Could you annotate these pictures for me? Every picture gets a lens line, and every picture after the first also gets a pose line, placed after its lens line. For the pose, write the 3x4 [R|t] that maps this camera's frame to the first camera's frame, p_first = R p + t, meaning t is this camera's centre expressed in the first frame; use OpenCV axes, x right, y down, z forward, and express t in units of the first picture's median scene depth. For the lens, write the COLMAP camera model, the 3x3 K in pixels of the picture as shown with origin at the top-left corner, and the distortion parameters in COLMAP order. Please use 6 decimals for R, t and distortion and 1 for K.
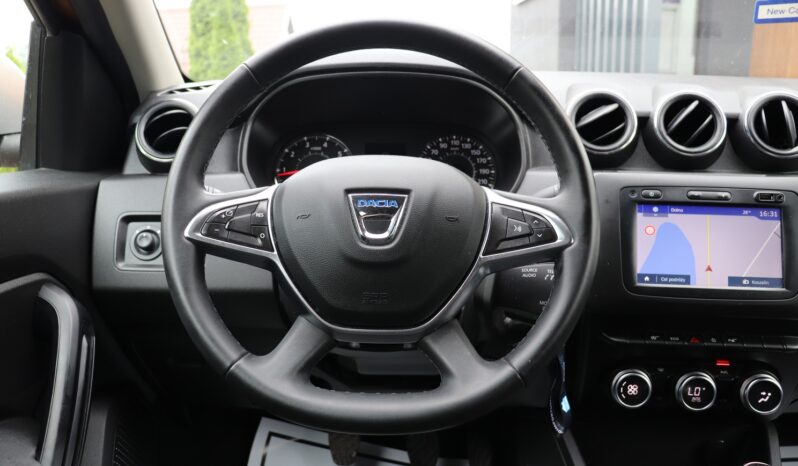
lens RADIAL K [[668.2, 0, 399.3], [0, 668.2, 233.7], [0, 0, 1]] dist [-0.164424, 0.149037]
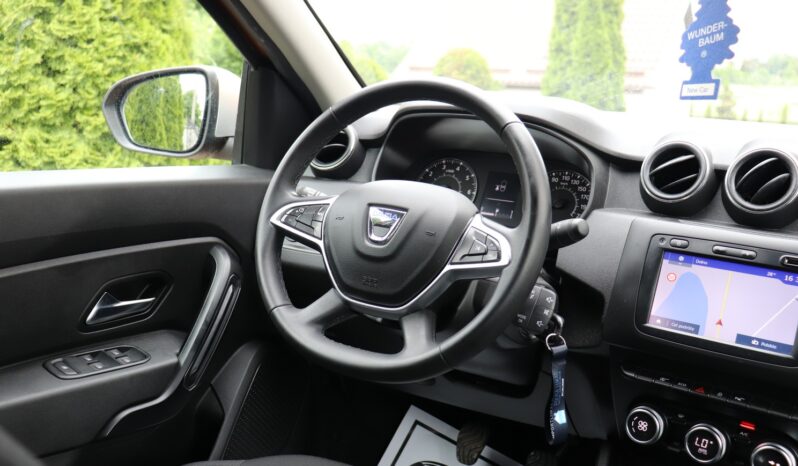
lens RADIAL K [[798.7, 0, 402.4], [0, 798.7, 230.4], [0, 0, 1]] dist [-0.047044, 0.000000]
pose [[0.869330, 0.130605, -0.476664, 0.607795], [-0.148015, 0.988985, 0.001032, -0.016799], [0.471548, 0.069657, 0.879085, -0.339597]]
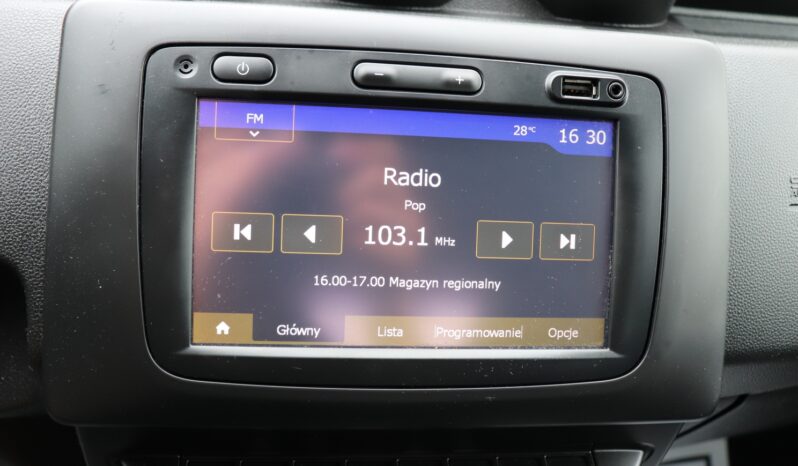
lens RADIAL K [[743.5, 0, 390.7], [0, 743.5, 235.6], [0, 0, 1]] dist [-0.076084, 0.000000]
pose [[0.963495, -0.025078, 0.266549, 0.358187], [-0.023040, 0.984143, 0.175875, -0.045549], [-0.266733, -0.175596, 0.947639, 0.624657]]
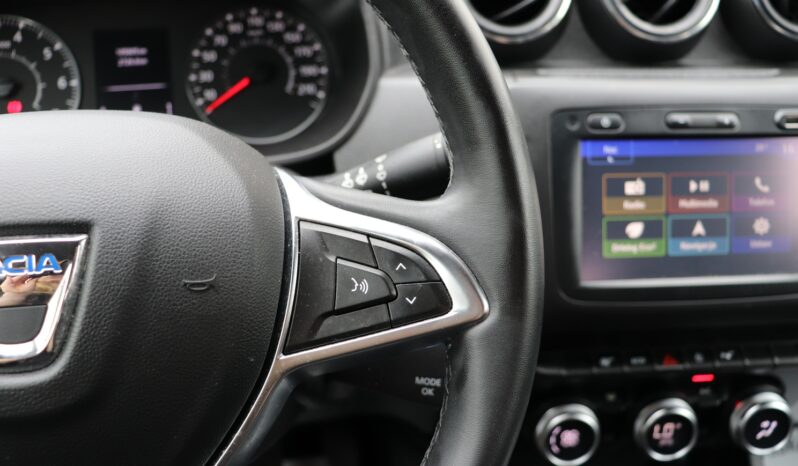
lens RADIAL K [[743.5, 0, 400.7], [0, 743.5, 240.4], [0, 0, 1]] dist [-0.076084, 0.000000]
pose [[0.978513, -0.088719, 0.186121, 0.089533], [0.045924, 0.973794, 0.222745, -0.110961], [-0.201005, -0.209412, 0.956945, 0.412593]]
